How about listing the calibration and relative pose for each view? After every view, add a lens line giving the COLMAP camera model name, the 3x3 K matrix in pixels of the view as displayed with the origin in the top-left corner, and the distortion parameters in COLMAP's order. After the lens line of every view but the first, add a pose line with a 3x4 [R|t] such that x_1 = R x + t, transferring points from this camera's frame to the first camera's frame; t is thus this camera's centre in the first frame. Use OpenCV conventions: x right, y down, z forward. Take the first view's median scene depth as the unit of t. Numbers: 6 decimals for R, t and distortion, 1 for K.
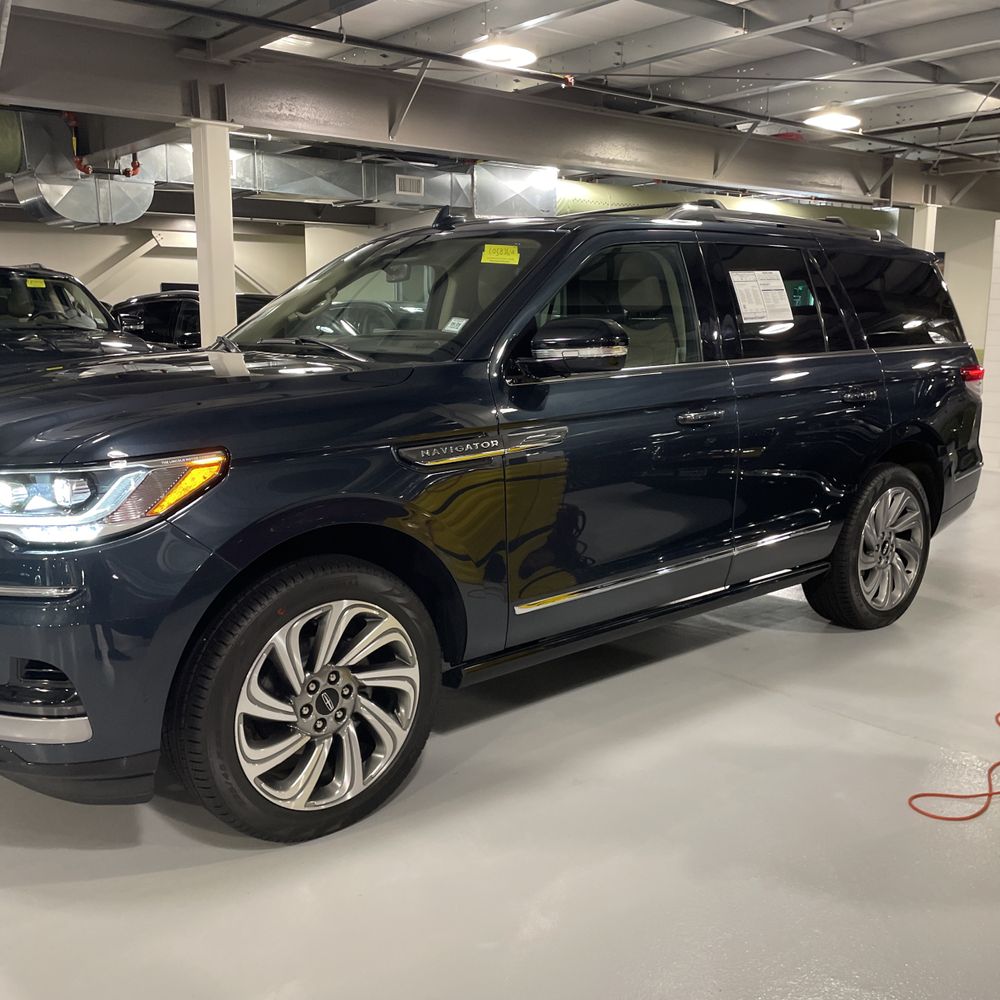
lens RADIAL K [[1051.6, 0, 500.0], [0, 1051.6, 500.0], [0, 0, 1]] dist [0.021933, 0.020040]
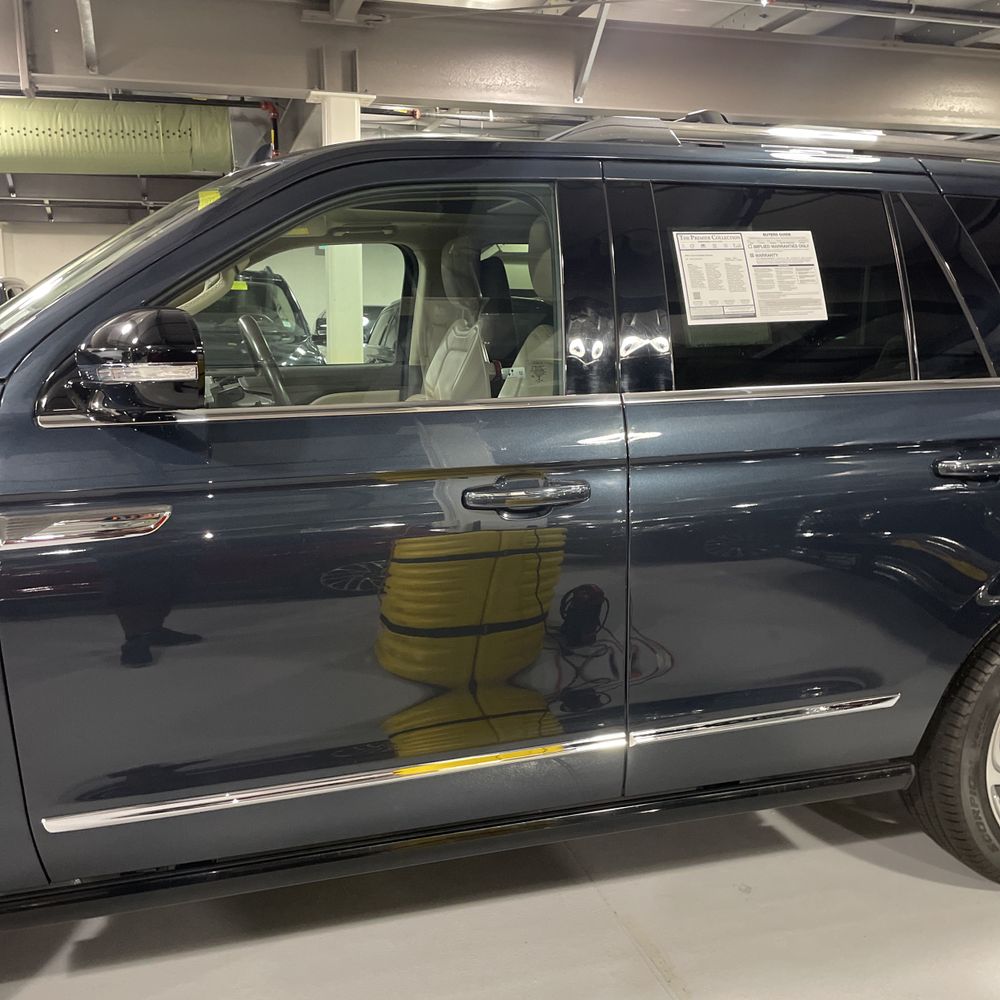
lens RADIAL K [[1051.6, 0, 500.0], [0, 1051.6, 500.0], [0, 0, 1]] dist [0.021933, 0.020040]
pose [[0.910635, 0.073428, -0.406636, 0.195051], [-0.077183, 0.996991, 0.007185, -0.038433], [0.405940, 0.024842, 0.913562, 0.242130]]
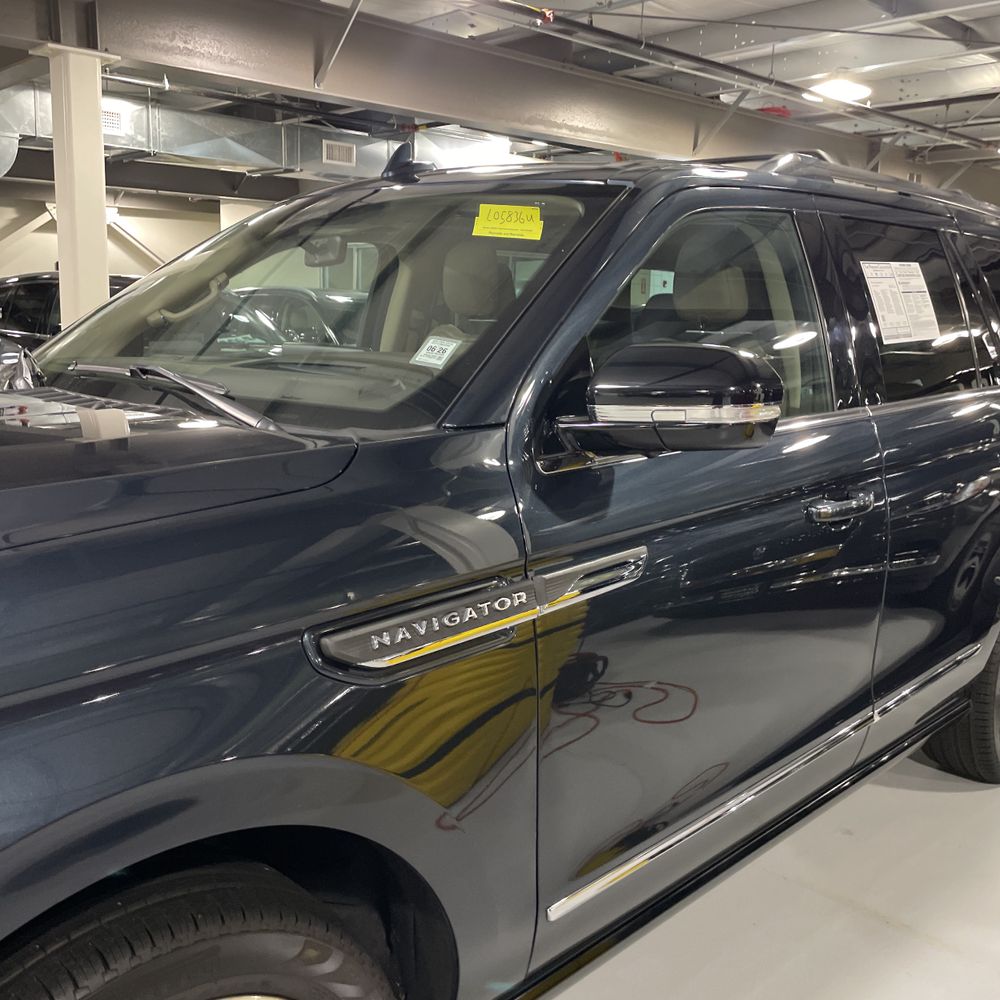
lens RADIAL K [[1036.6, 0, 495.9], [0, 1036.6, 471.8], [0, 0, 1]] dist [0.021889, 0.002047]
pose [[0.997546, 0.008933, 0.069447, -0.020333], [-0.008109, 0.999893, -0.012139, -0.043268], [-0.069548, 0.011546, 0.997512, 0.209248]]
